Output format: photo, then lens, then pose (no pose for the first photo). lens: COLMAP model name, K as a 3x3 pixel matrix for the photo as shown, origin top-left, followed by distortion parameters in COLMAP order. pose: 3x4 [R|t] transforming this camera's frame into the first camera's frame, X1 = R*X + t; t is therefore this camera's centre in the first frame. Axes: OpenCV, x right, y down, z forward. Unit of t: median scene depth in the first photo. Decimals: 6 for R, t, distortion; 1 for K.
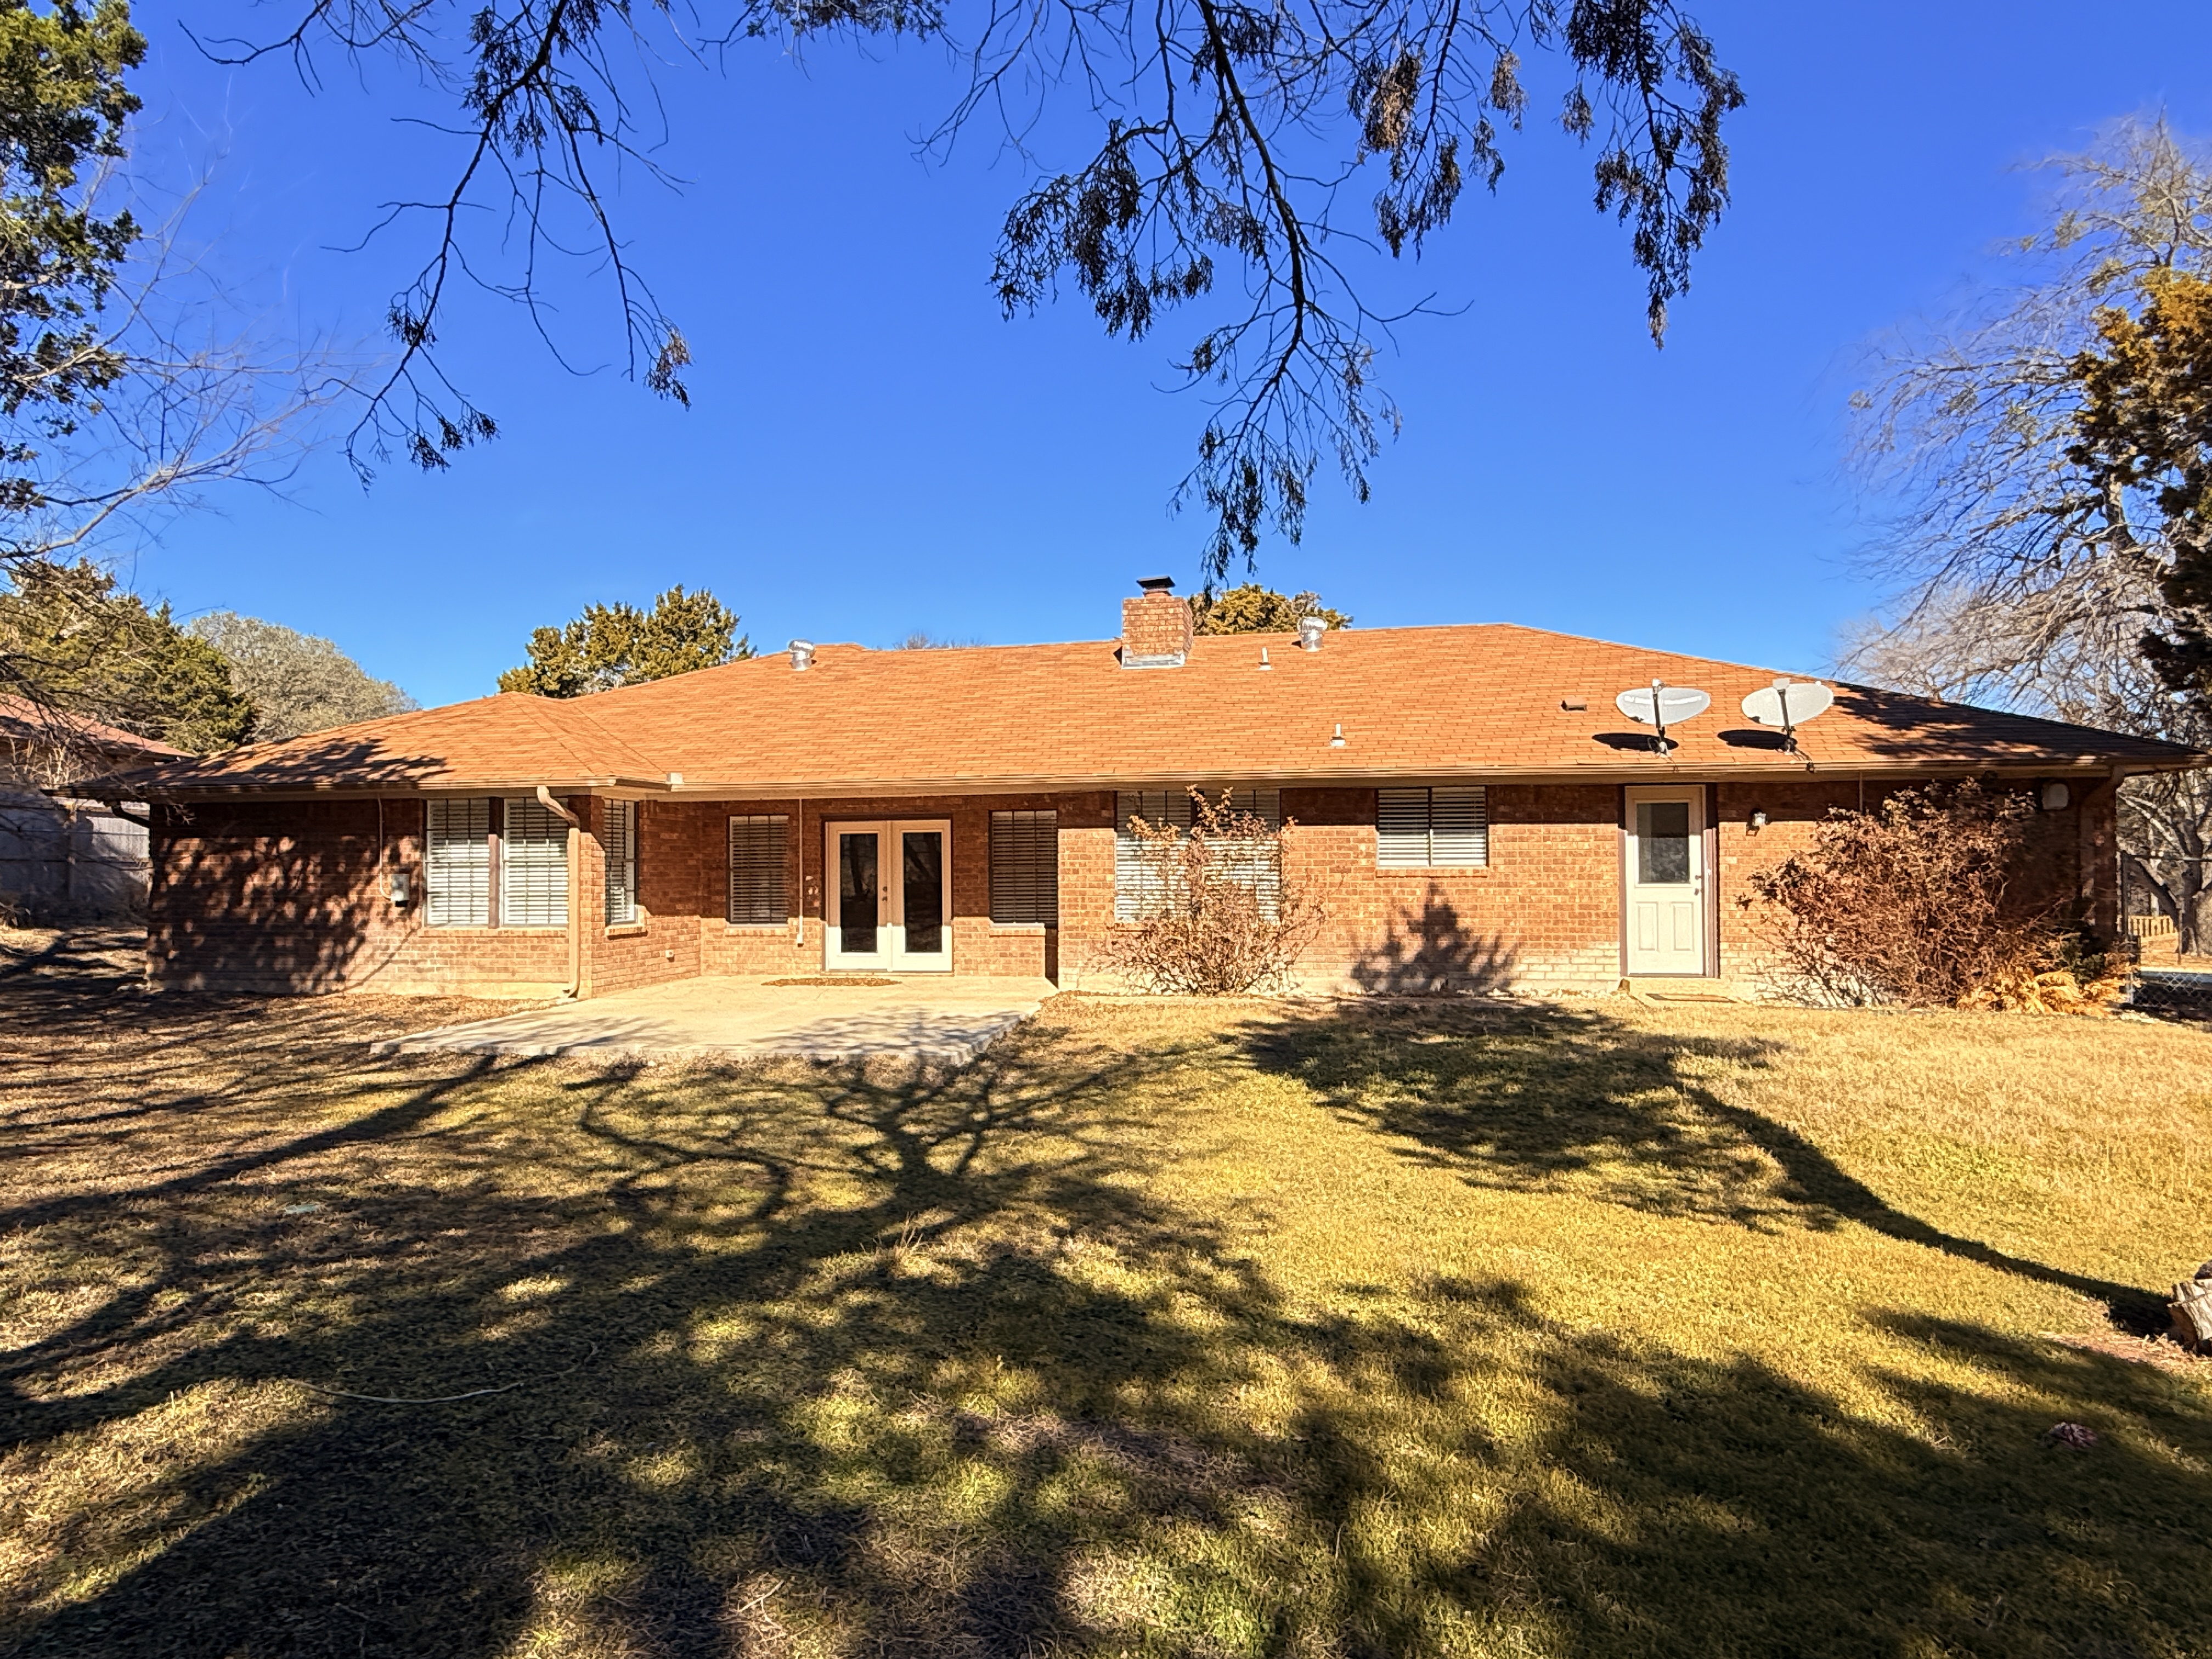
lens RADIAL K [[1289.1, 0, 1109.2], [0, 1289.1, 832.6], [0, 0, 1]] dist [0.000844, -0.001094]
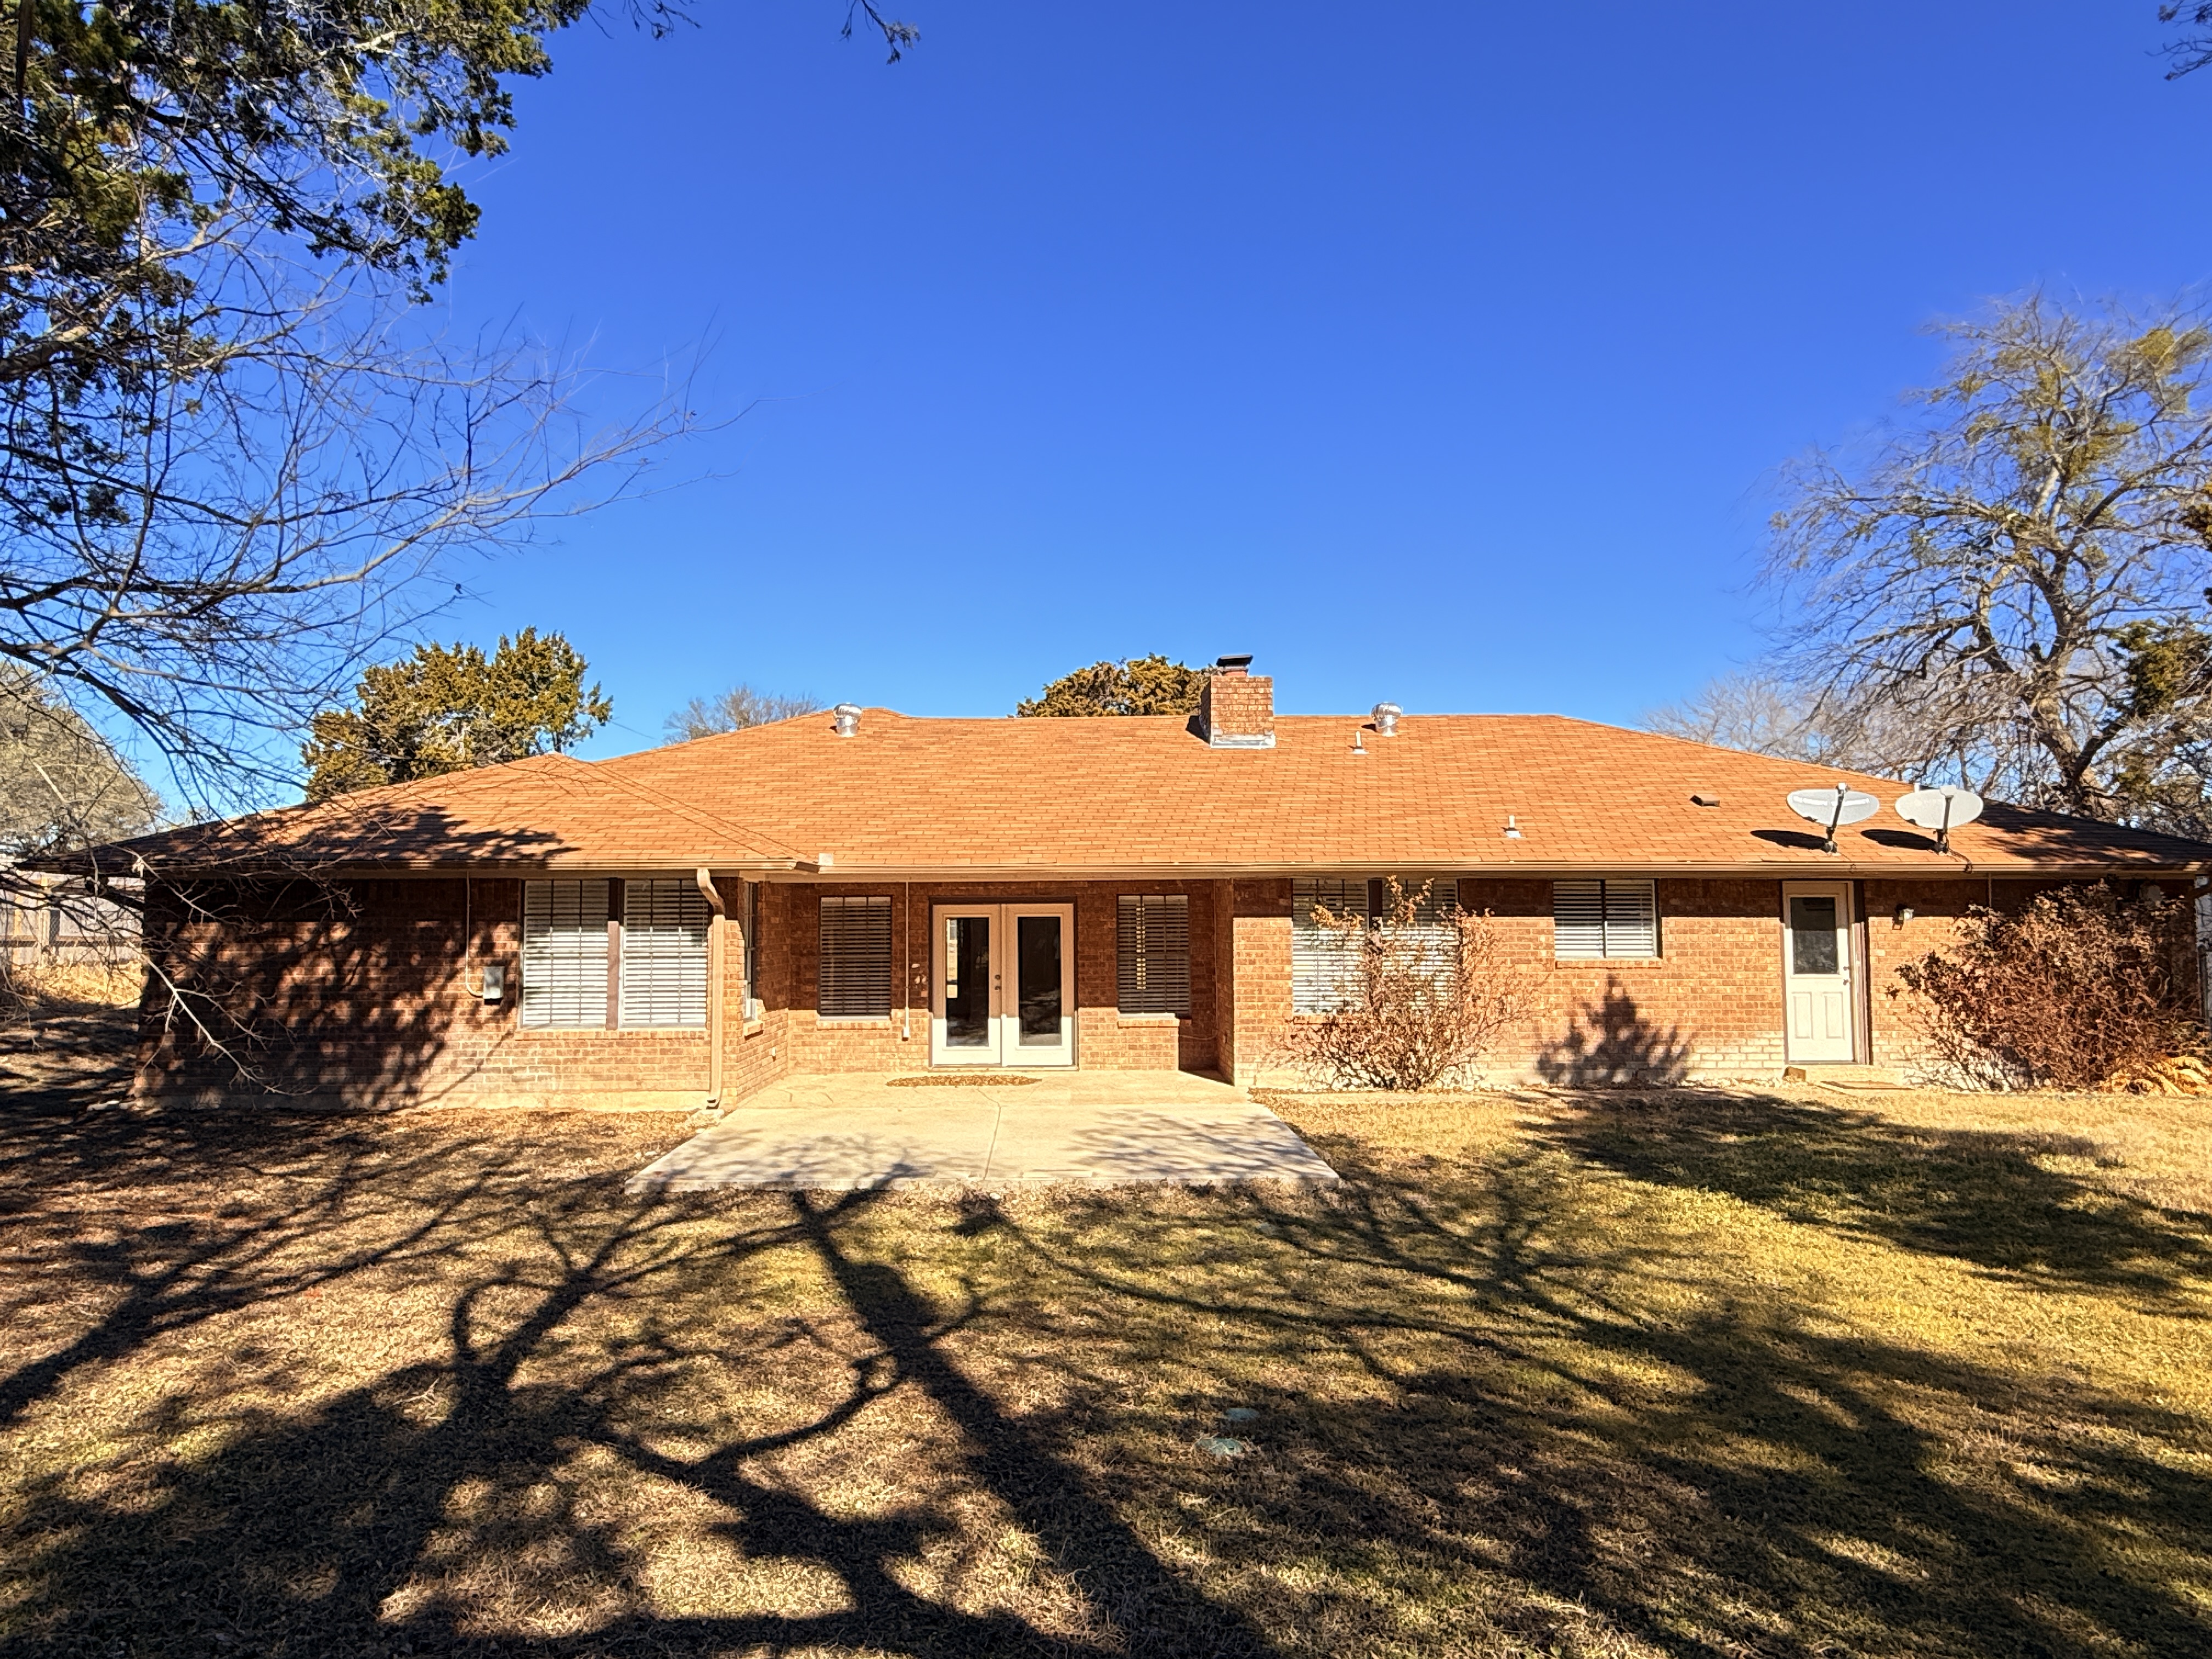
lens RADIAL K [[1289.1, 0, 1109.2], [0, 1289.1, 832.6], [0, 0, 1]] dist [0.000844, -0.001094]
pose [[0.979236, 0.017552, 0.201963, -0.325008], [-0.008396, 0.998901, -0.046102, -0.021092], [-0.202550, 0.043449, 0.978308, 0.077624]]
